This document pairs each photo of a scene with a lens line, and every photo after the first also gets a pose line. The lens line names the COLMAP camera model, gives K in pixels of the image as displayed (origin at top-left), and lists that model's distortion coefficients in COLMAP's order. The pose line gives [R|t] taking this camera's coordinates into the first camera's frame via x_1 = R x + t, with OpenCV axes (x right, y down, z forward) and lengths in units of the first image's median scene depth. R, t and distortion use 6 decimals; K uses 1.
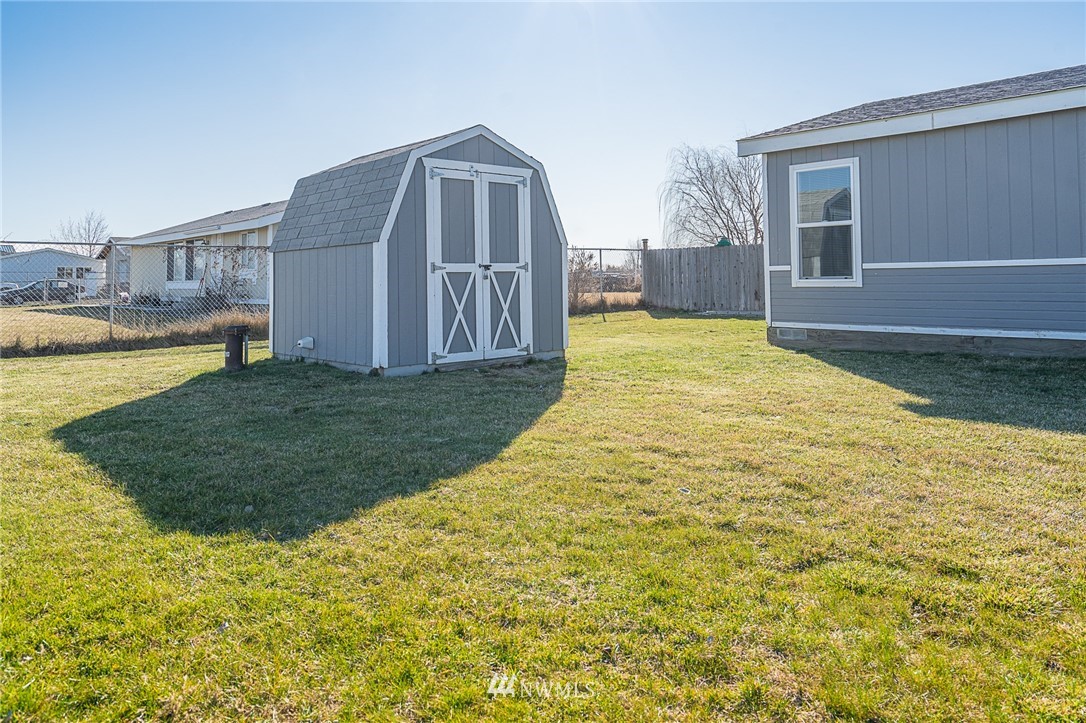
lens RADIAL K [[736.0, 0, 543.0], [0, 736.0, 361.5], [0, 0, 1]] dist [0.023024, 0.001158]
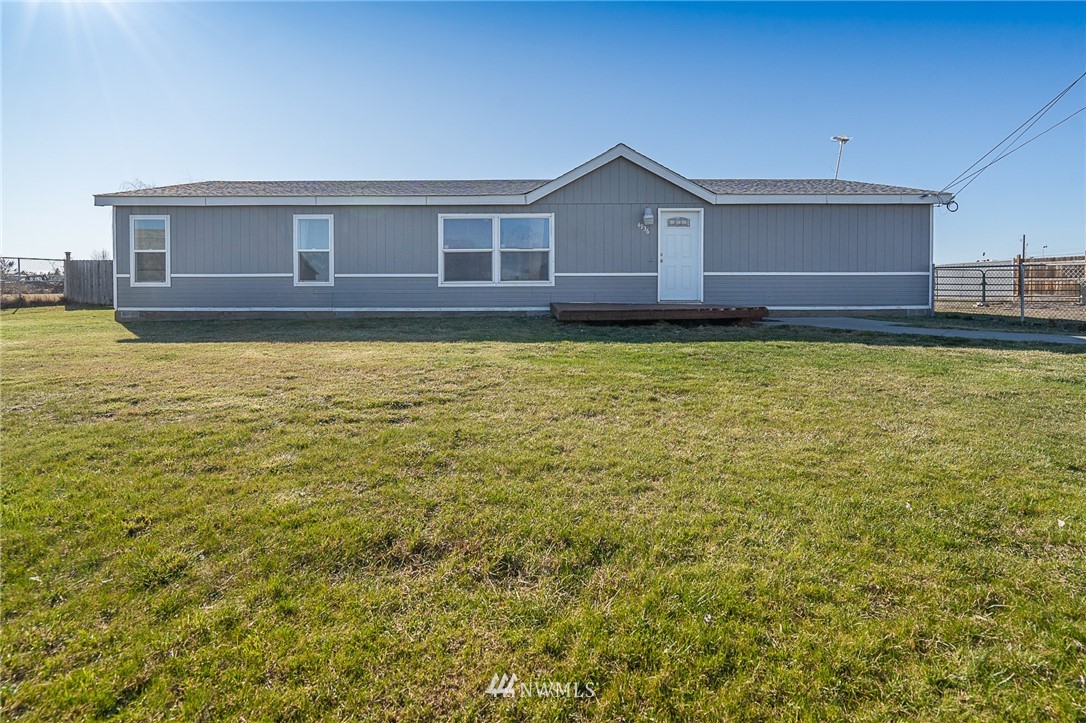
lens RADIAL K [[493.8, 0, 542.7], [0, 493.8, 305.7], [0, 0, 1]] dist [-0.002771, -0.000431]
pose [[0.691514, -0.024227, 0.721957, 0.162929], [0.073805, 0.996577, -0.037250, 0.049487], [-0.718583, 0.079043, 0.690935, -0.418787]]
